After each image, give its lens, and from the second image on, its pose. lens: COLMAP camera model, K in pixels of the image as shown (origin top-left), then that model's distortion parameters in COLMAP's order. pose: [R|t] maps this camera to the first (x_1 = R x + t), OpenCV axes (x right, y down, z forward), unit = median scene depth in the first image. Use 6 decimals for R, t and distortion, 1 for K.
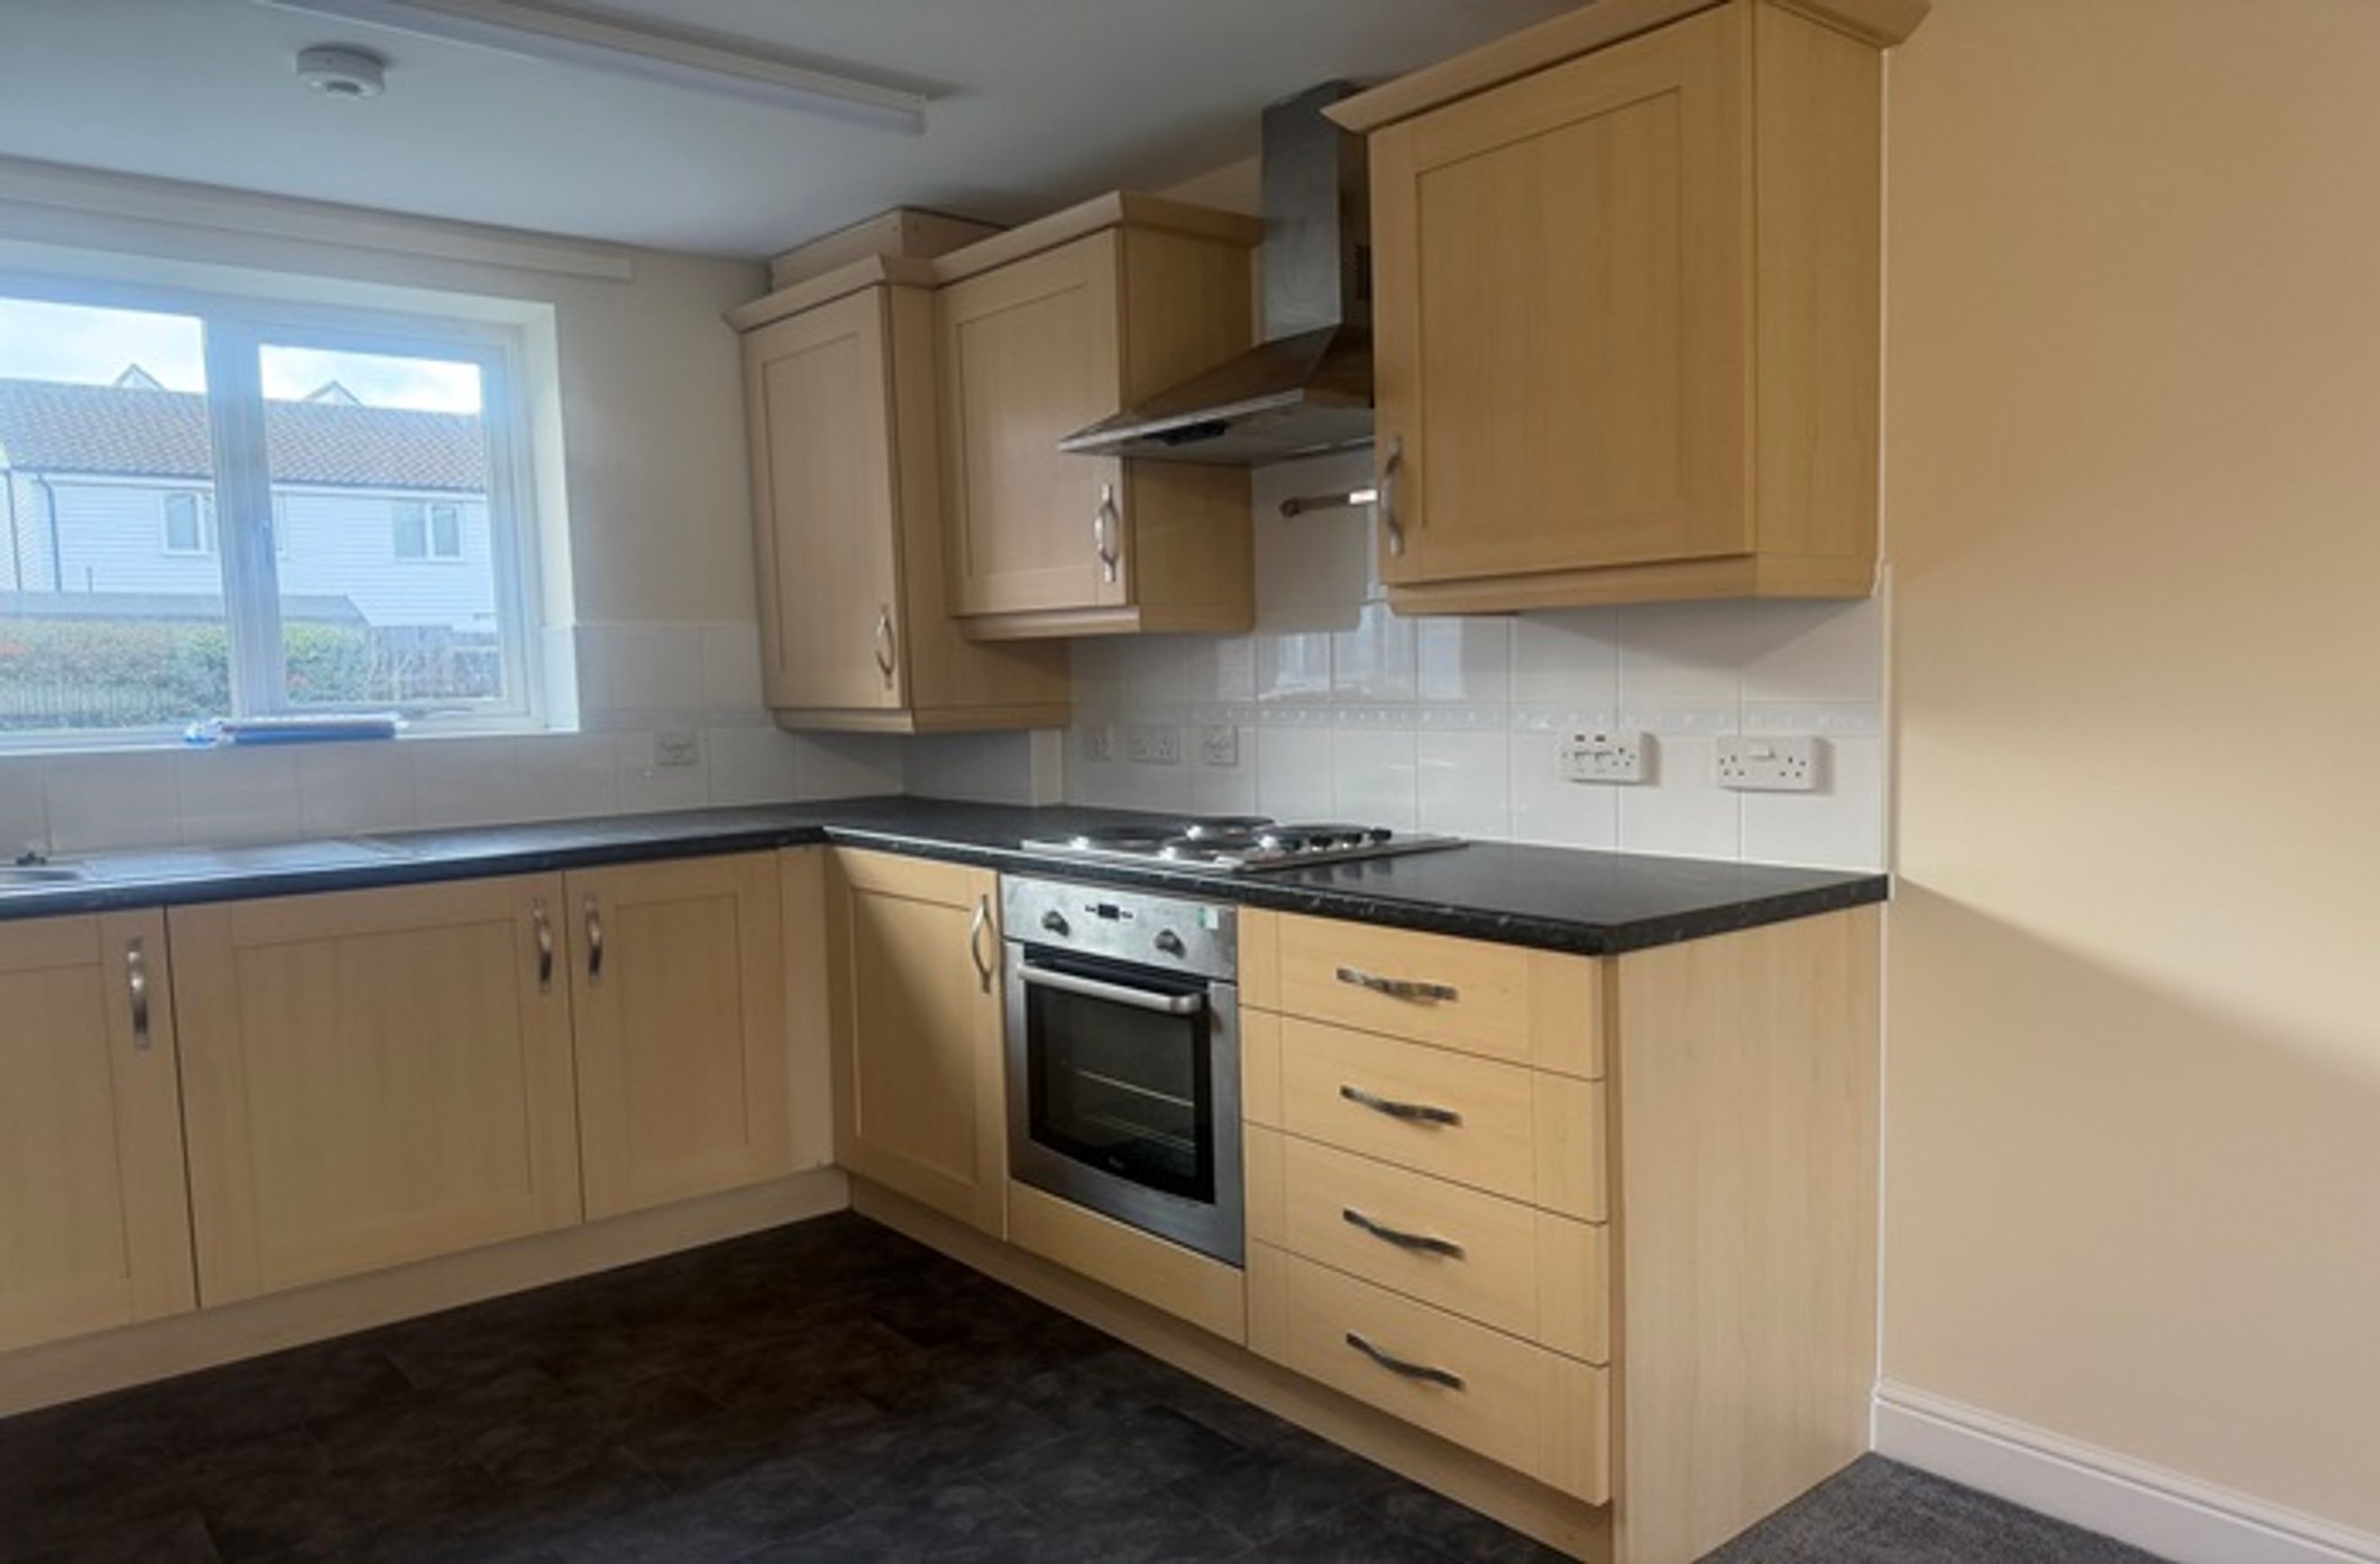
lens RADIAL K [[1694.8, 0, 1180.0], [0, 1694.8, 790.8], [0, 0, 1]] dist [0.123677, -0.138656]
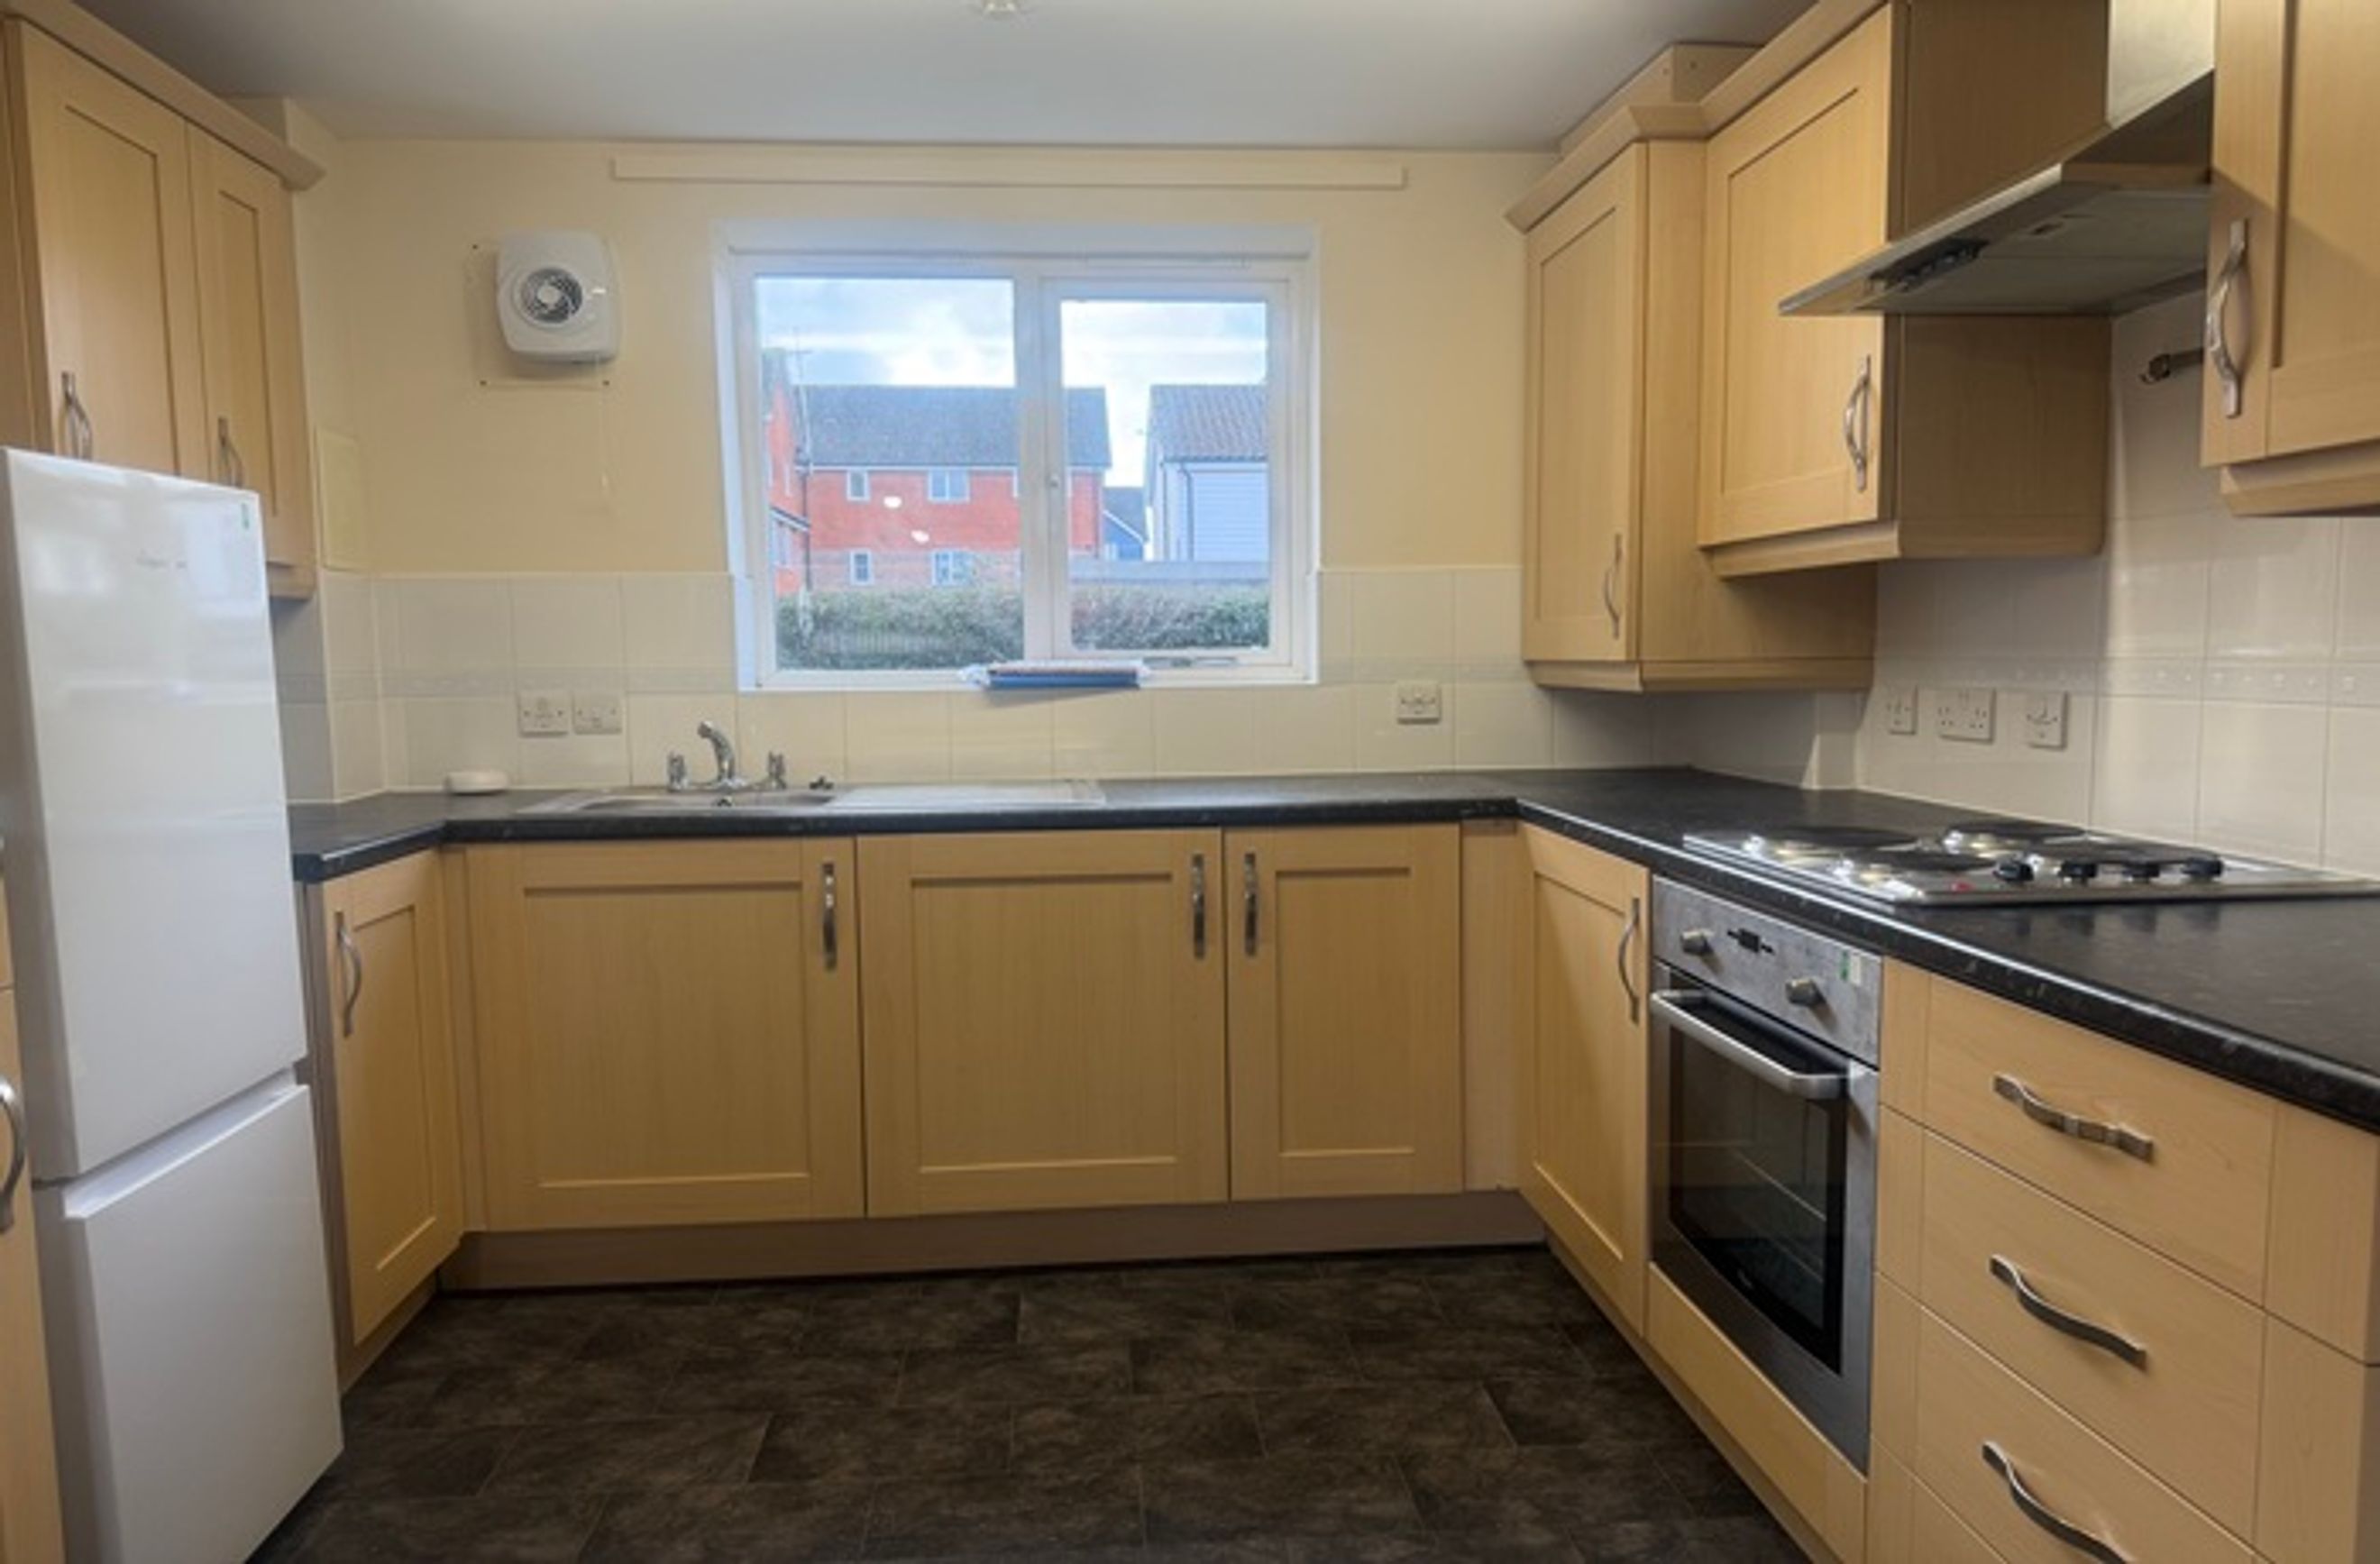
lens RADIAL K [[1696.6, 0, 1193.5], [0, 1696.6, 823.5], [0, 0, 1]] dist [0.023230, -0.000347]
pose [[0.828751, 0.069669, -0.555264, 0.147944], [-0.046294, 0.997355, 0.056043, -0.008200], [0.557700, -0.020741, 0.829784, 0.237849]]
